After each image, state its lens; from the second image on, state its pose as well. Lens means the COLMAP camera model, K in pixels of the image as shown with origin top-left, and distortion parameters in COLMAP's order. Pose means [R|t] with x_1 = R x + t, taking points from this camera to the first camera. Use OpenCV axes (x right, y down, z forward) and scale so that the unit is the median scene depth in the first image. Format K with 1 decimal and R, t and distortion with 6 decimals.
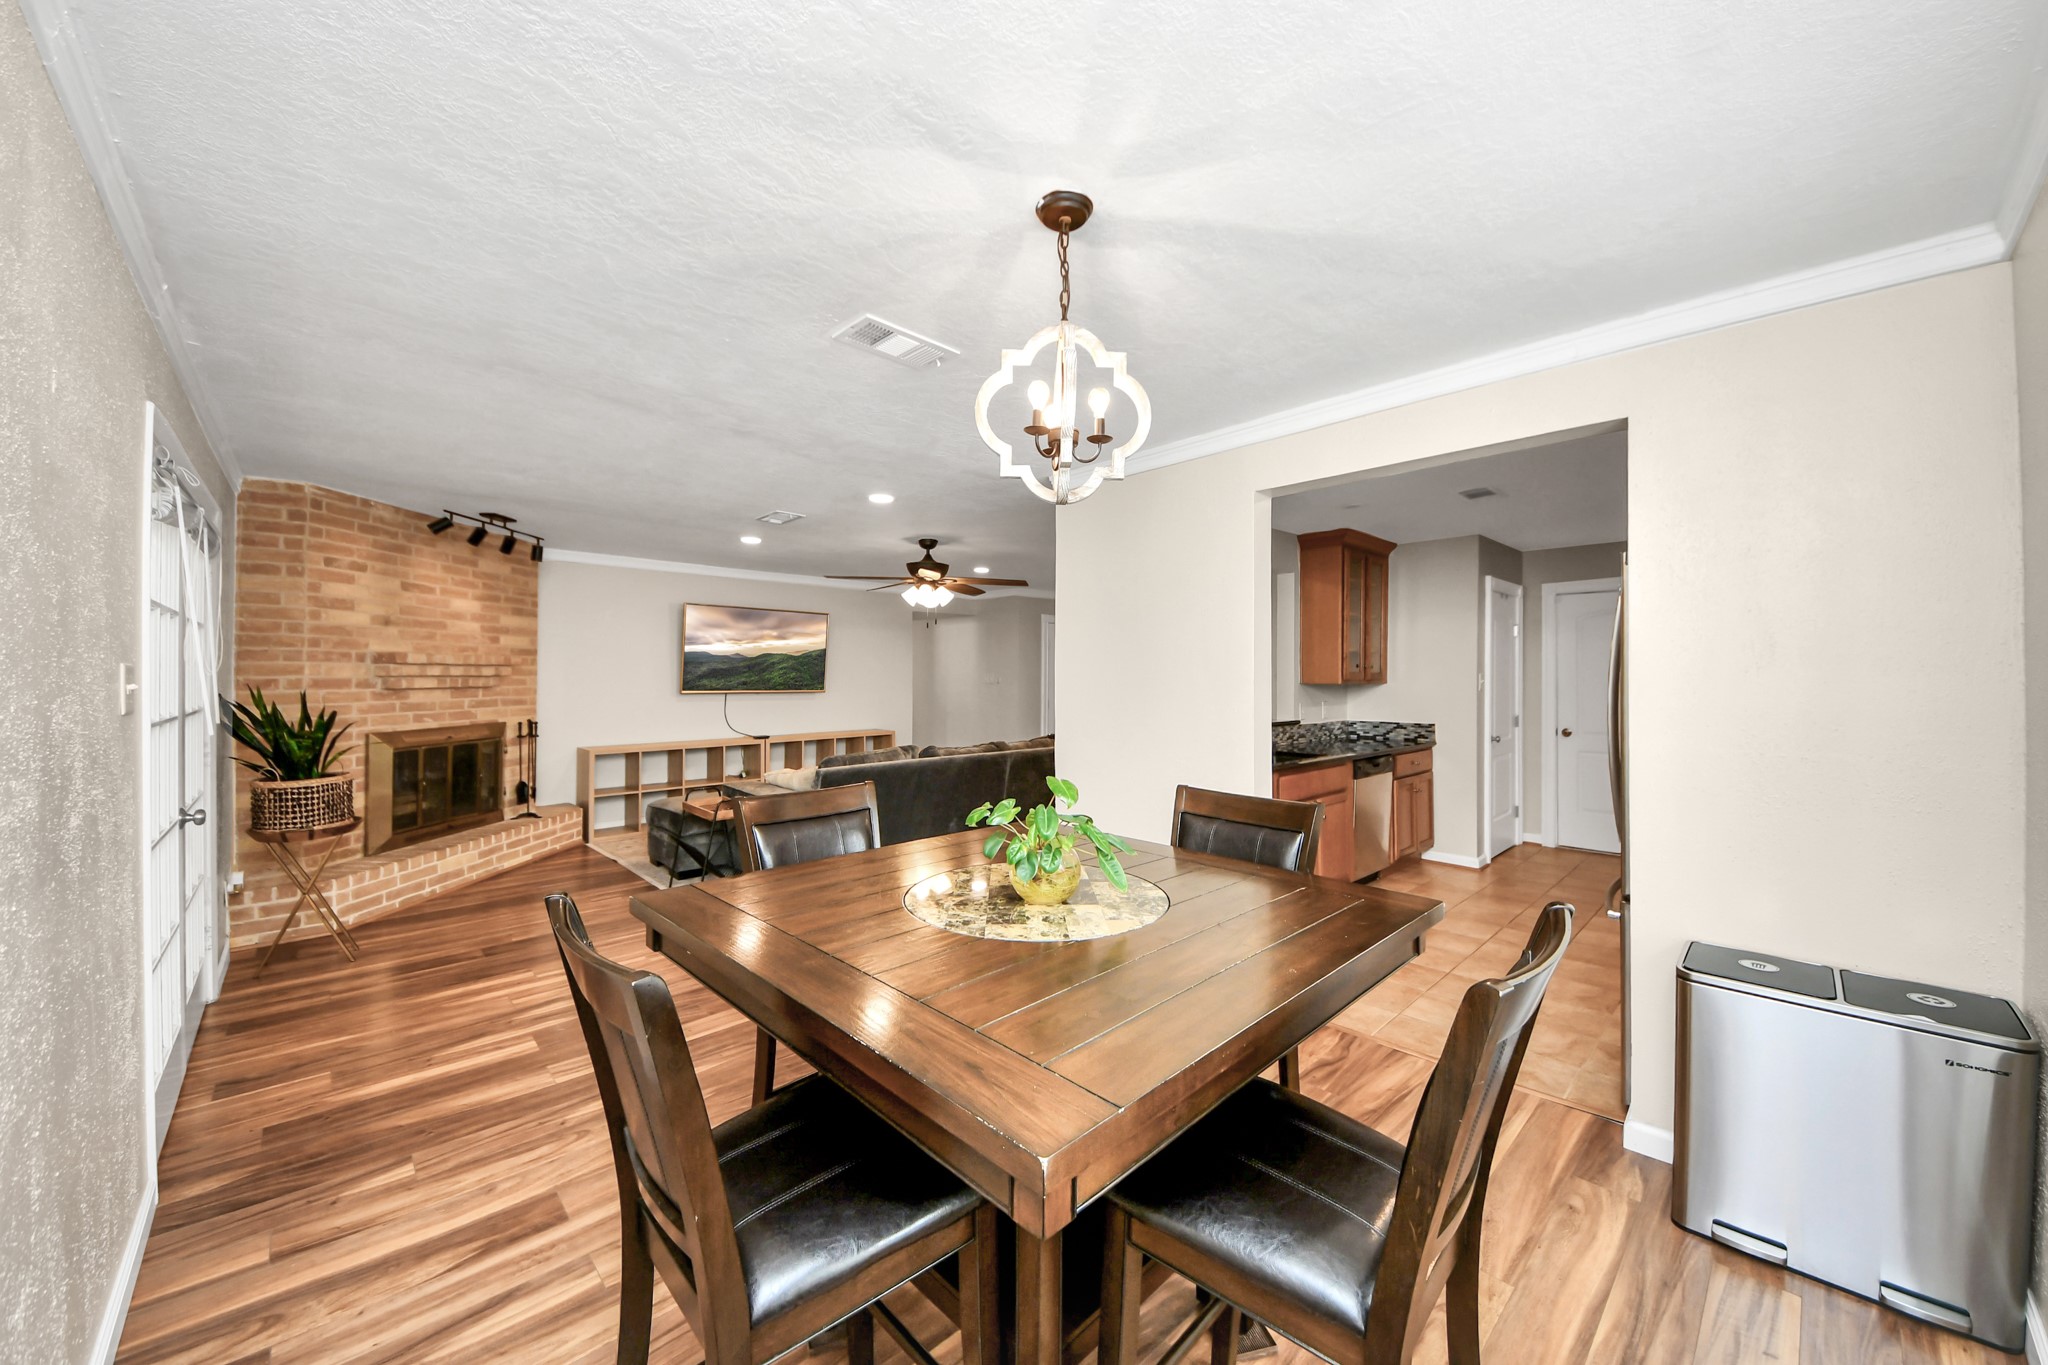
lens RADIAL K [[735.5, 0, 996.4], [0, 735.5, 673.4], [0, 0, 1]] dist [0.016231, 0.000069]
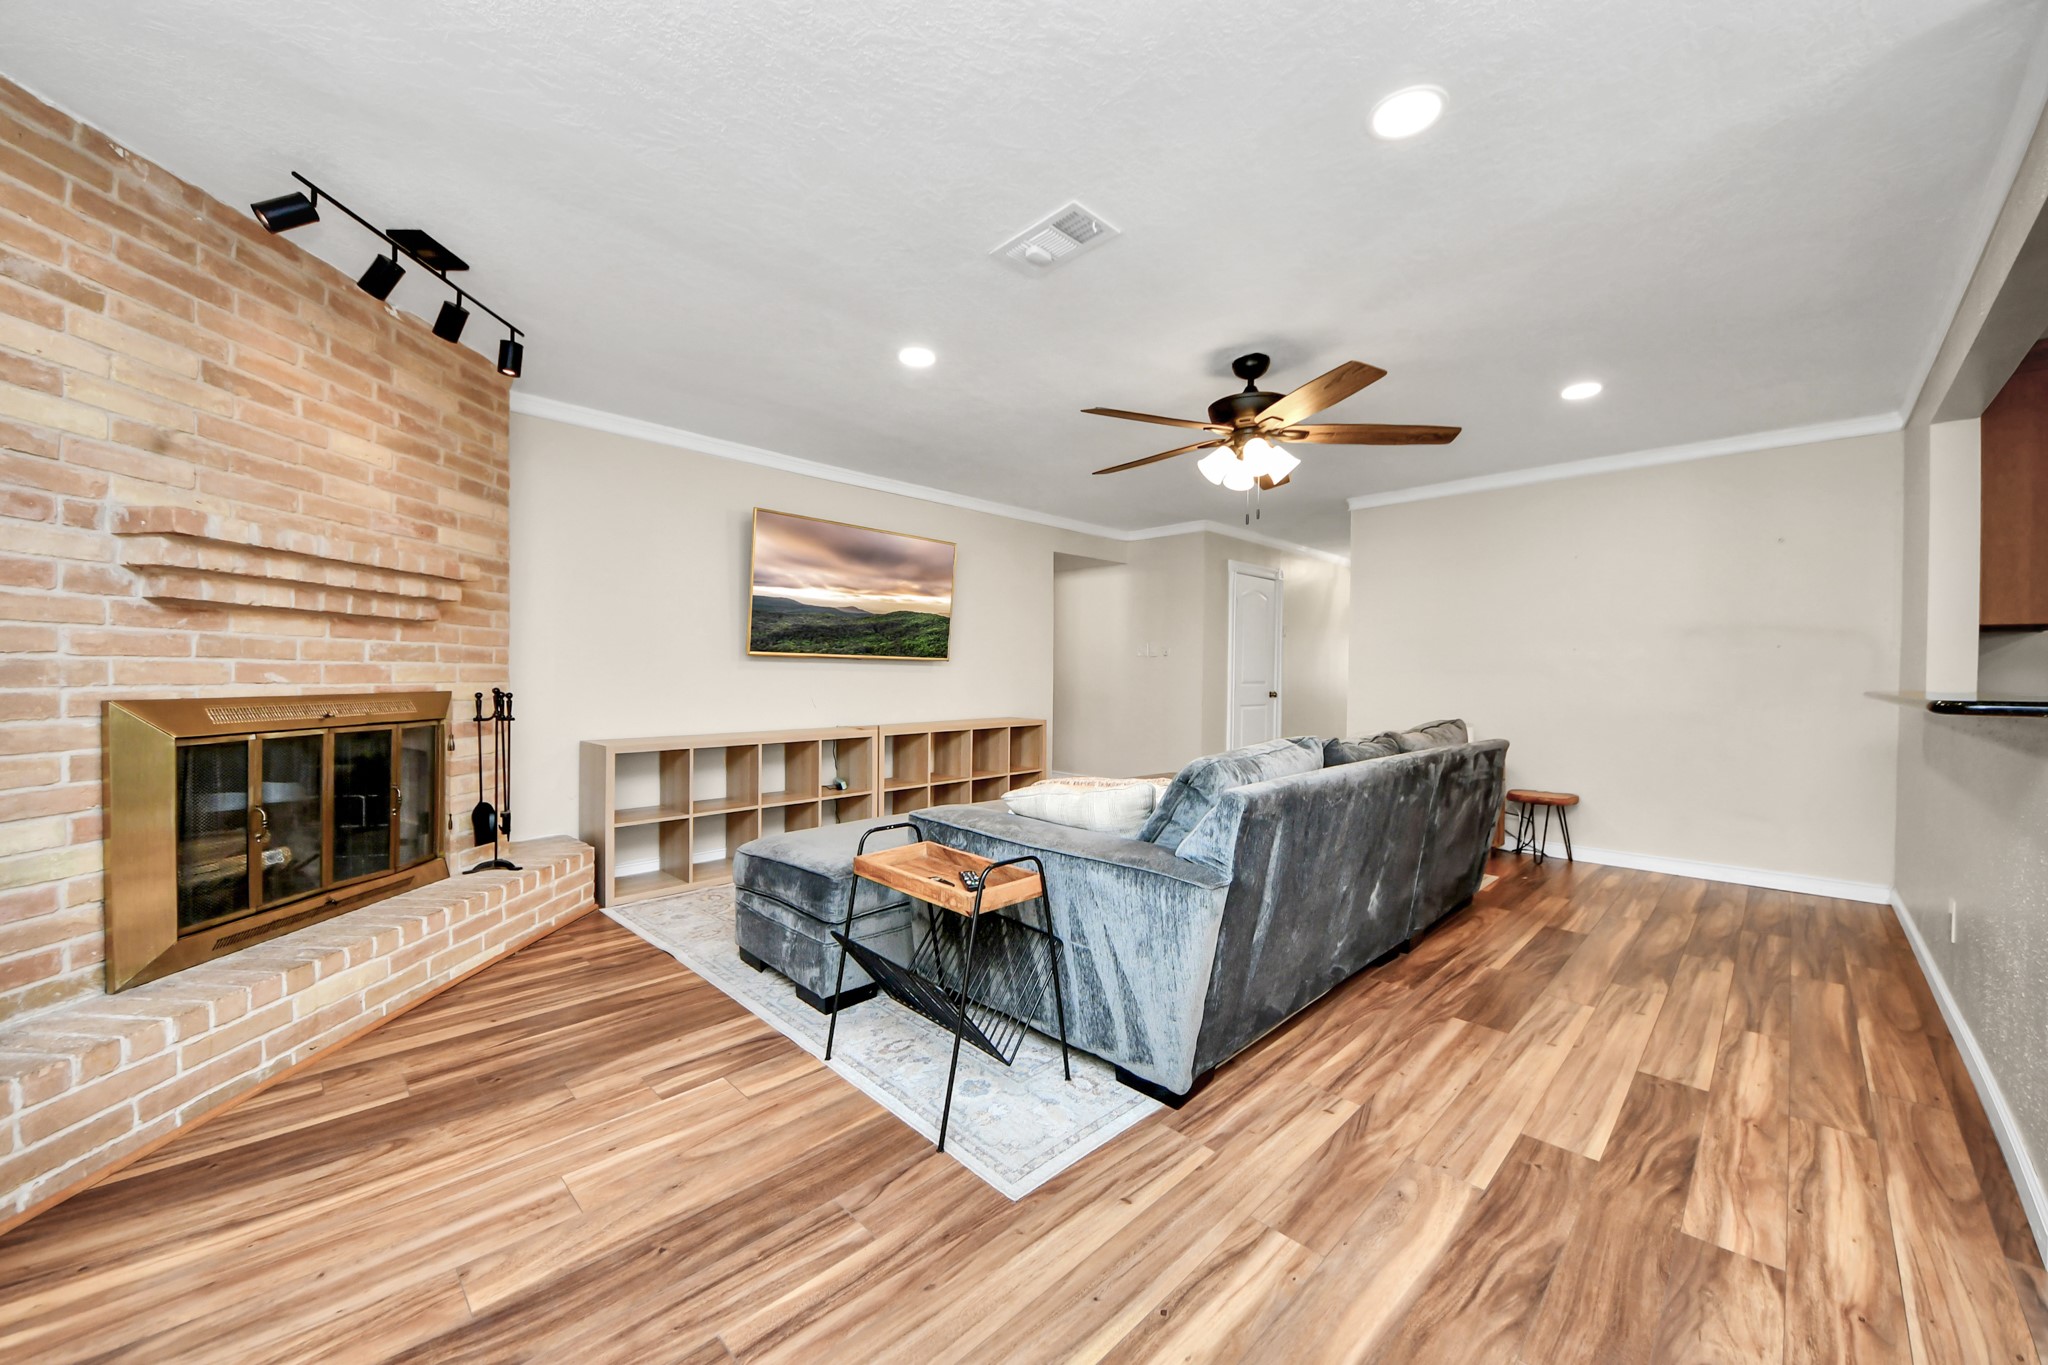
lens RADIAL K [[739.9, 0, 1024.0], [0, 739.9, 682.5], [0, 0, 1]] dist [0.000280, -0.004536]
pose [[0.998124, 0.000204, 0.061232, -0.315422], [-0.001129, 0.999886, 0.015085, 0.055837], [-0.061222, -0.015125, 0.998010, 0.494521]]
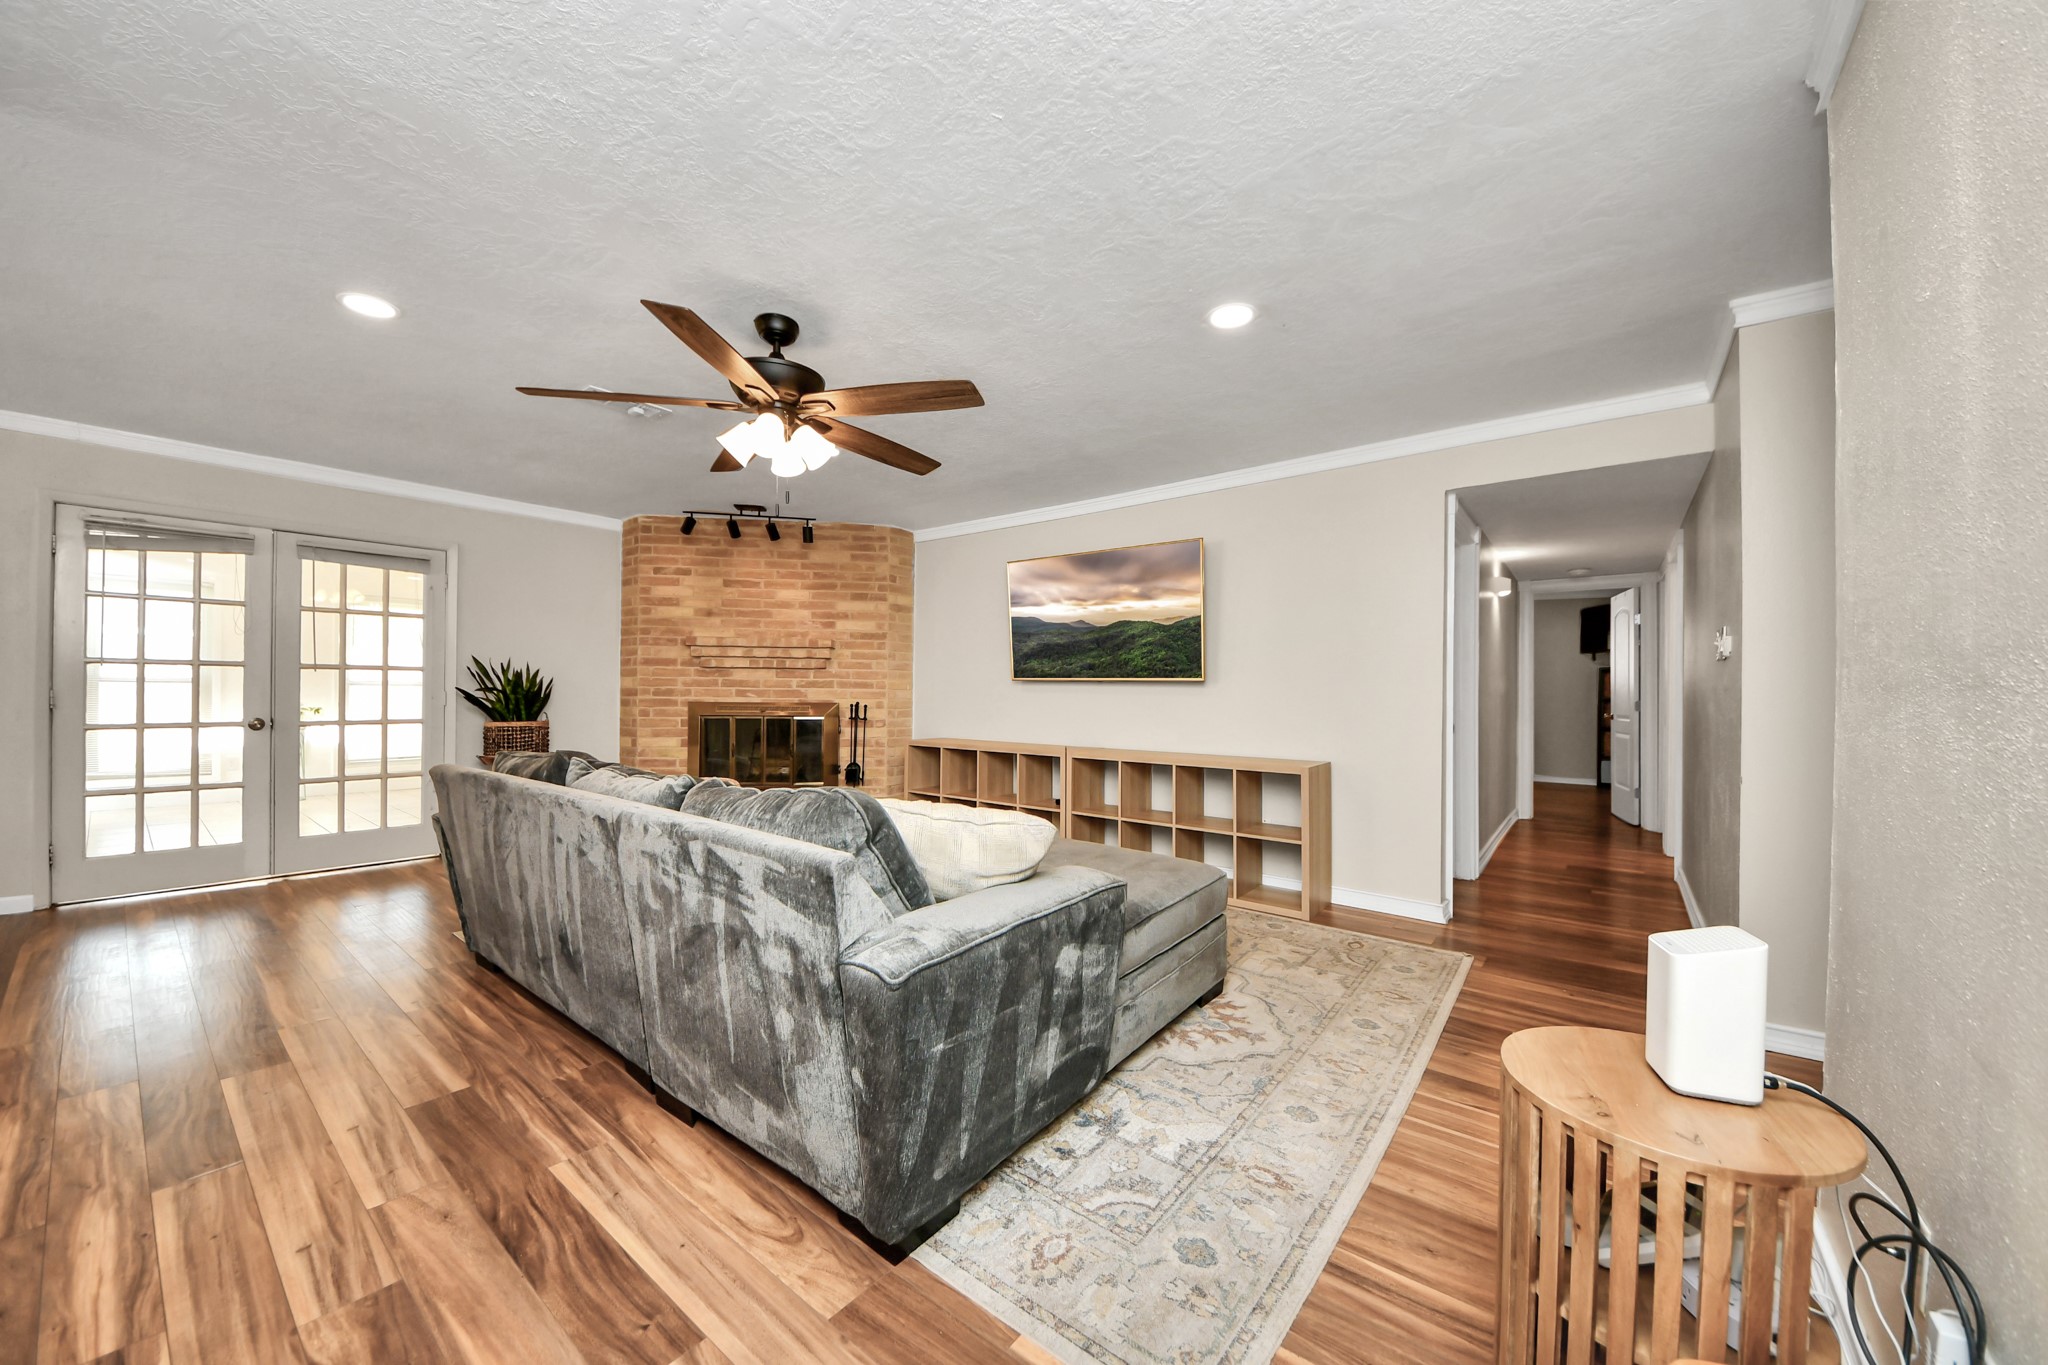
lens RADIAL K [[737.1, 0, 1024.0], [0, 737.1, 682.5], [0, 0, 1]] dist [0.041973, -0.019079]
pose [[0.201464, -0.007662, -0.979466, 0.453564], [-0.007681, 0.999926, -0.009402, 0.048774], [0.979466, 0.009418, 0.201390, 1.150322]]
